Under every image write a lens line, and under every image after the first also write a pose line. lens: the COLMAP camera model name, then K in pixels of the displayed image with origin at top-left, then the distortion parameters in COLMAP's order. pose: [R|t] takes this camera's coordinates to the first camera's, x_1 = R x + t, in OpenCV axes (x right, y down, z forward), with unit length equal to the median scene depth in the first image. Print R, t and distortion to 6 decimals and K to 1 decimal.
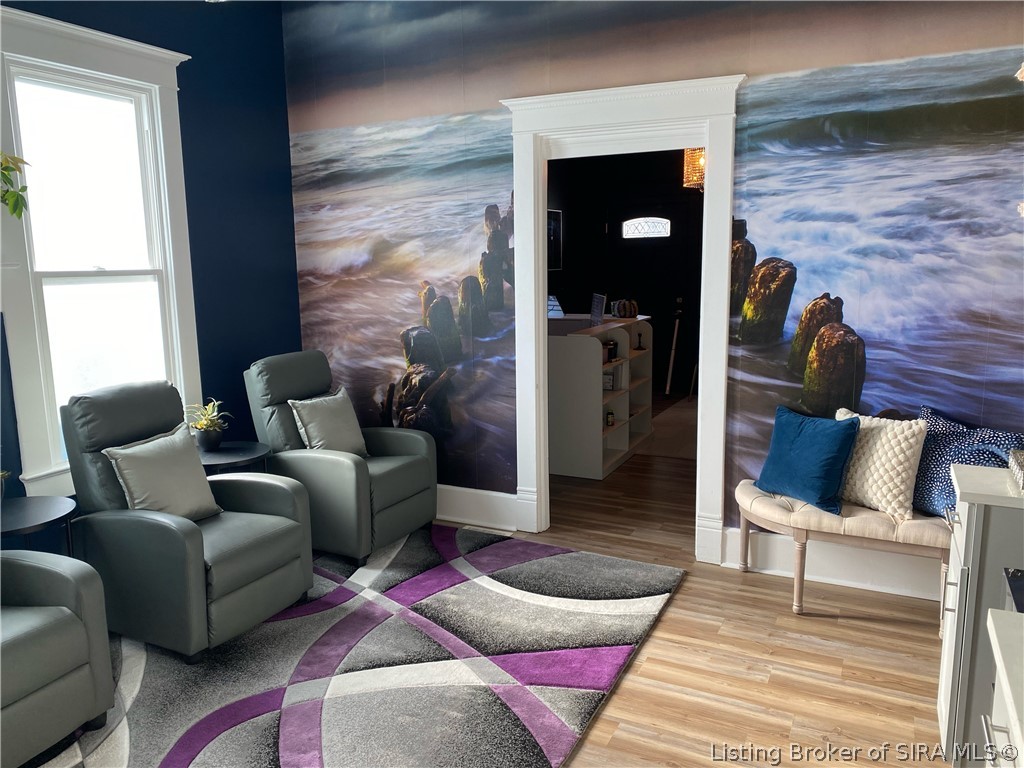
lens RADIAL K [[786.1, 0, 516.2], [0, 786.1, 378.0], [0, 0, 1]] dist [0.030627, -0.026873]
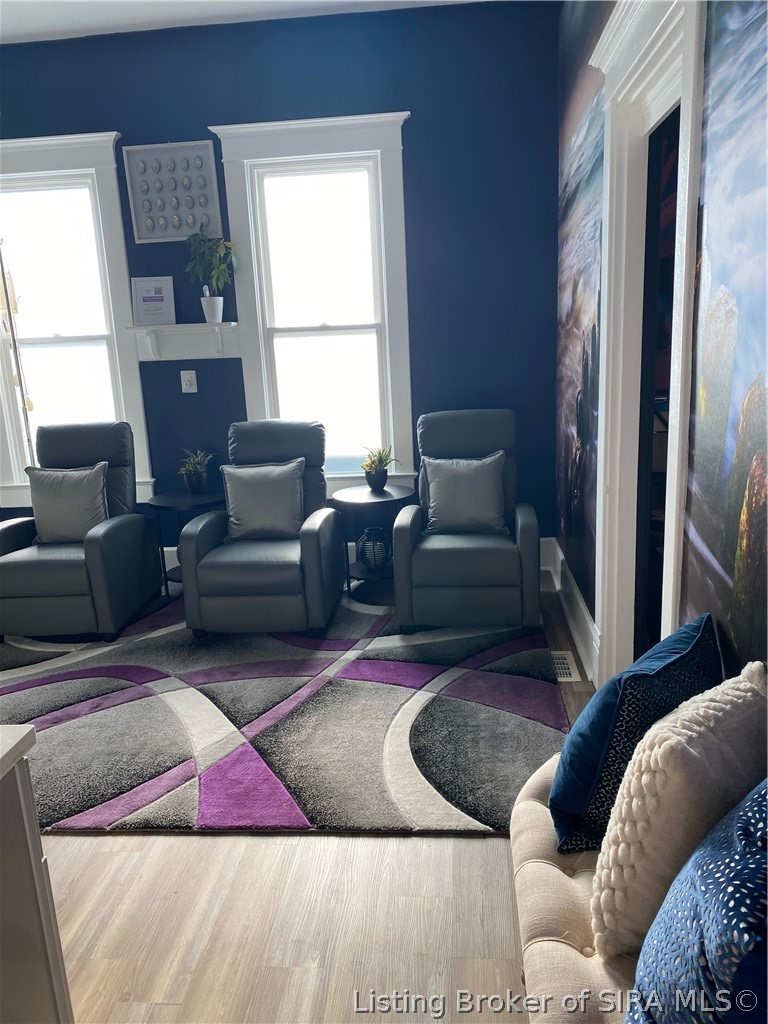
lens RADIAL K [[786.1, 0, 393.5], [0, 786.1, 514.5], [0, 0, 1]] dist [0.030627, -0.026873]
pose [[0.360791, 0.216395, -0.907195, 0.721280], [-0.102381, 0.976021, 0.192095, -0.101374], [0.927010, 0.023573, 0.374294, 0.692044]]
